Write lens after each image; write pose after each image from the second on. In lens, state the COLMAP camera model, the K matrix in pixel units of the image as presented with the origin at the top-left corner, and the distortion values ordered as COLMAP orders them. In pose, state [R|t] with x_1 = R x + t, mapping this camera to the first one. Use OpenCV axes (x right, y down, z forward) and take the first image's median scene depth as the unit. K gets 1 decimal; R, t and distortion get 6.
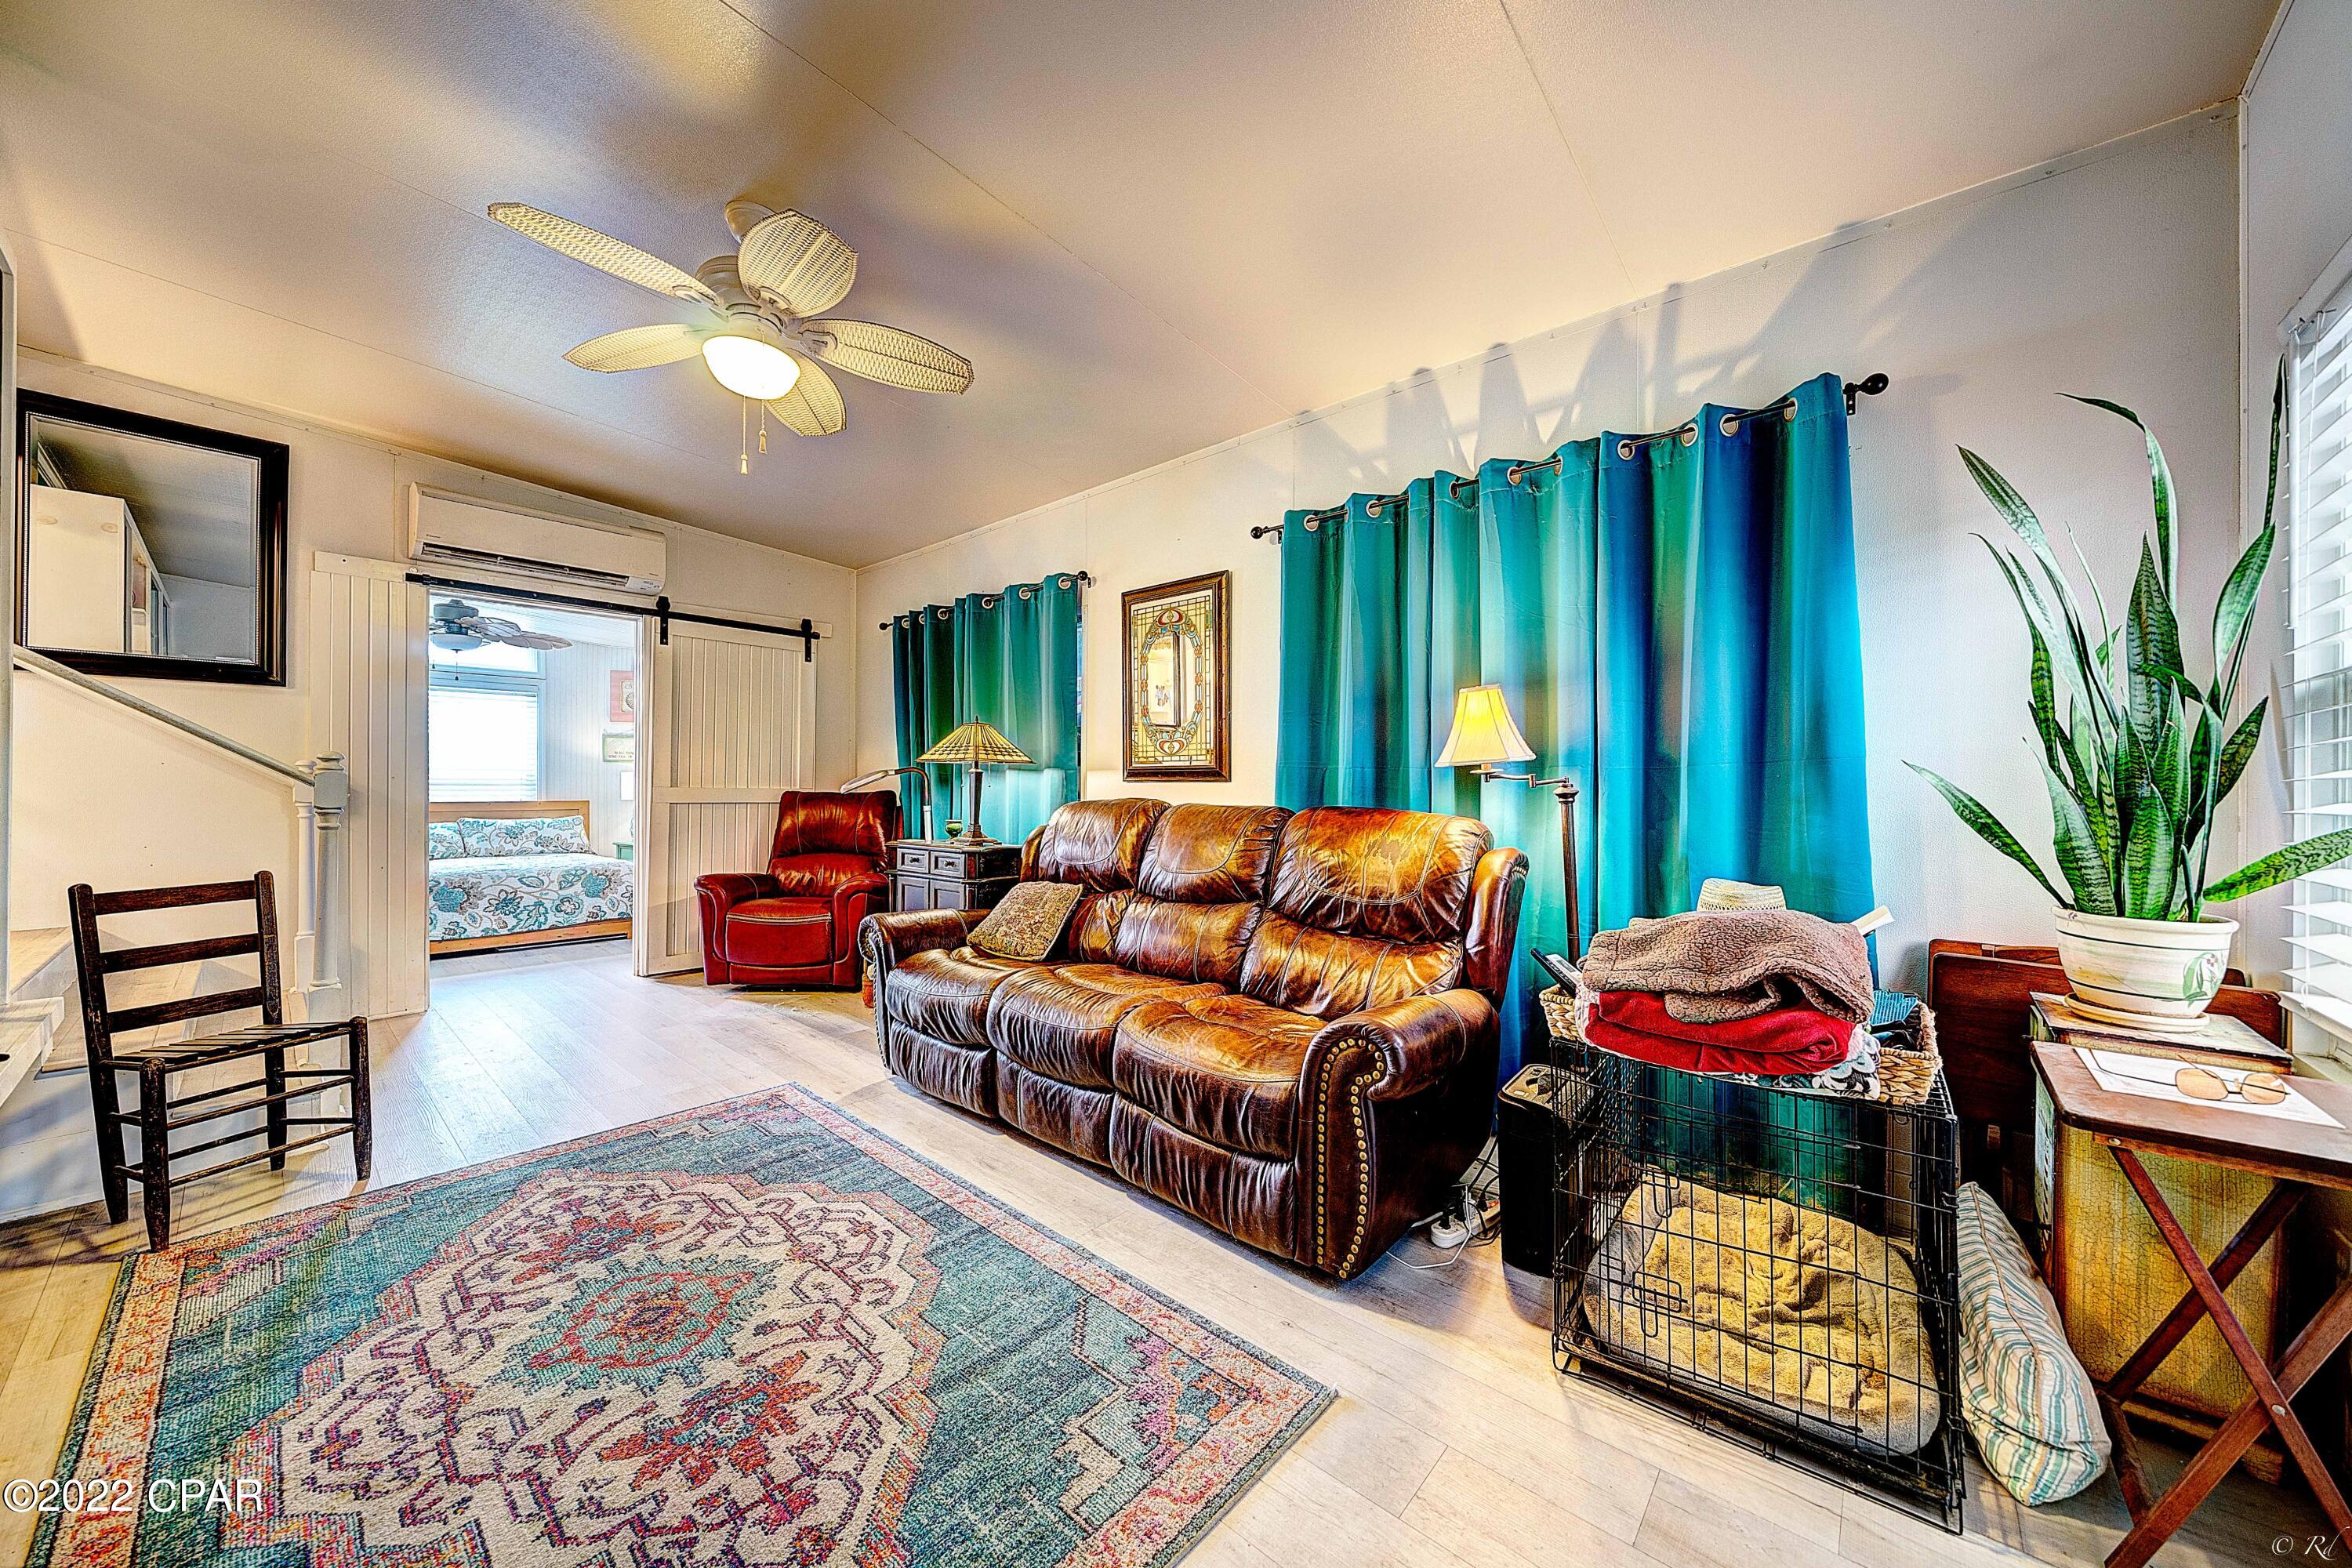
lens RADIAL K [[831.2, 0, 1176.0], [0, 831.2, 784.0], [0, 0, 1]] dist [-0.000470, -0.000051]
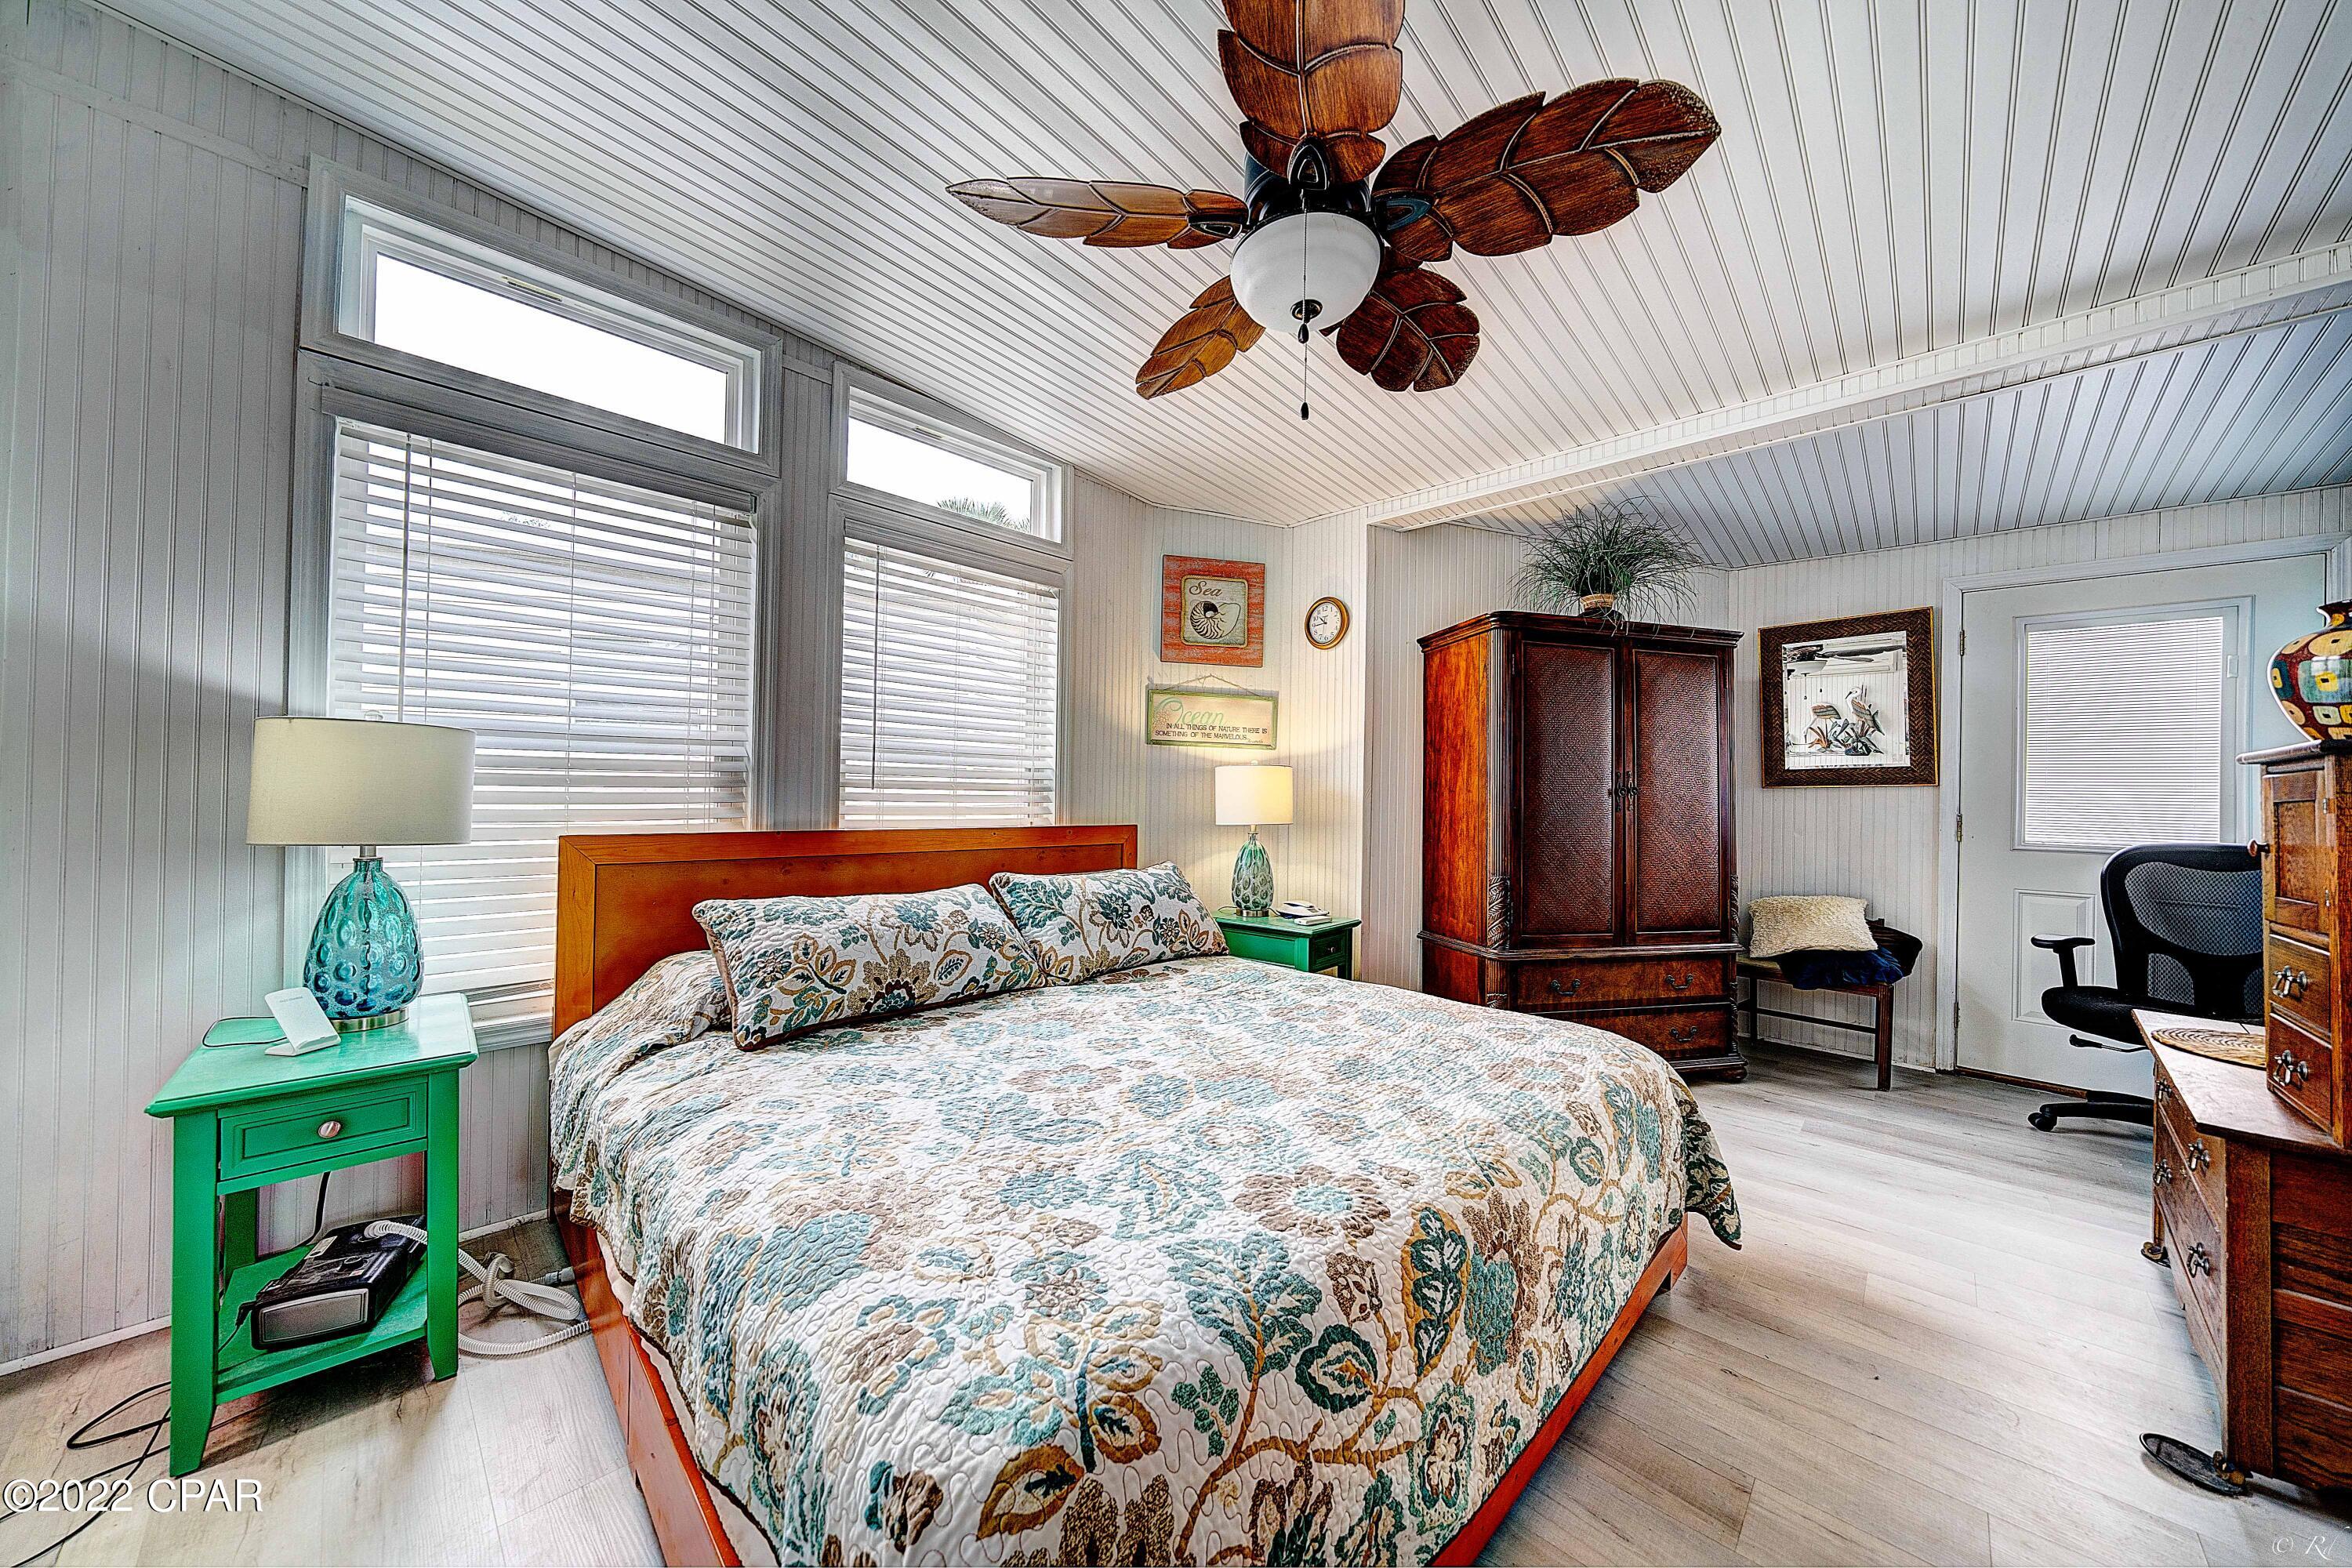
lens RADIAL K [[794.7, 0, 1179.1], [0, 794.7, 789.5], [0, 0, 1]] dist [-0.003871, -0.000140]
pose [[0.998482, 0.020882, -0.050964, -0.854284], [-0.020960, 0.999780, -0.000987, 0.000187], [0.050933, 0.002054, 0.998700, 0.709110]]
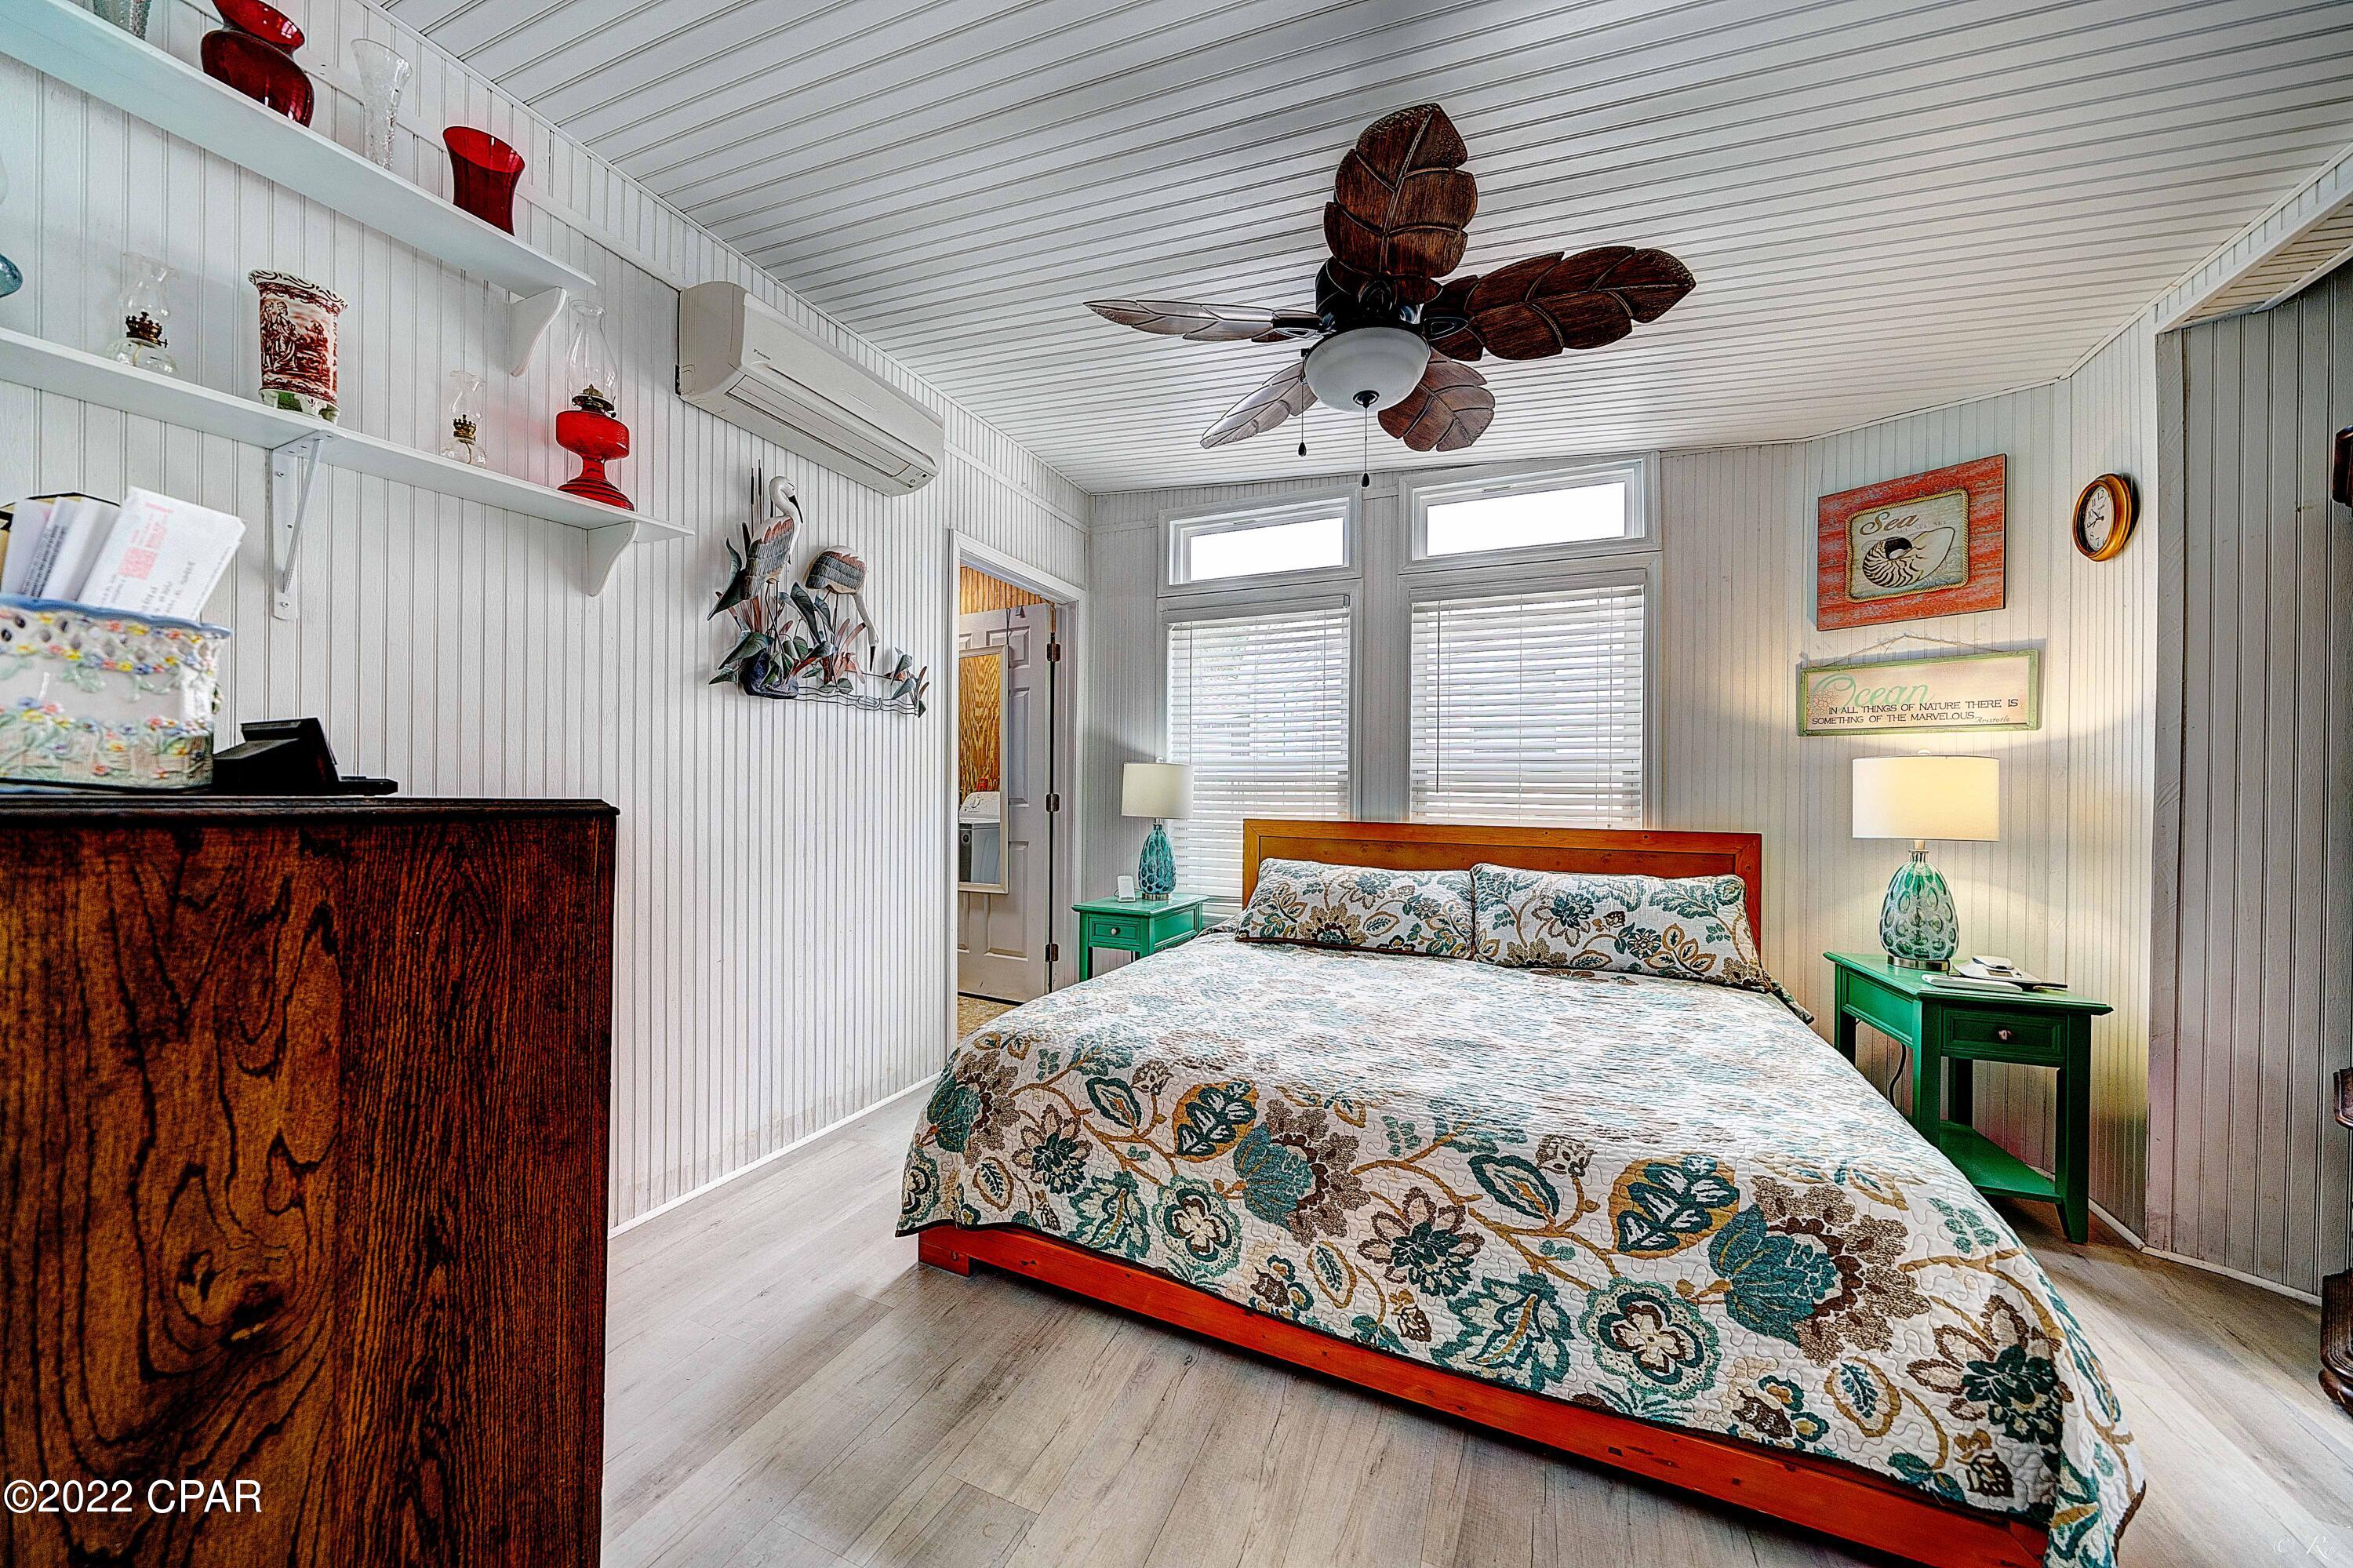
lens RADIAL K [[795.1, 0, 1179.6], [0, 795.1, 789.5], [0, 0, 1]] dist [-0.003871, -0.000140]
pose [[0.312605, 0.010004, -0.949831, -0.558478], [-0.009432, 0.999928, 0.007428, -0.001479], [0.949836, 0.006636, 0.312677, 0.795330]]
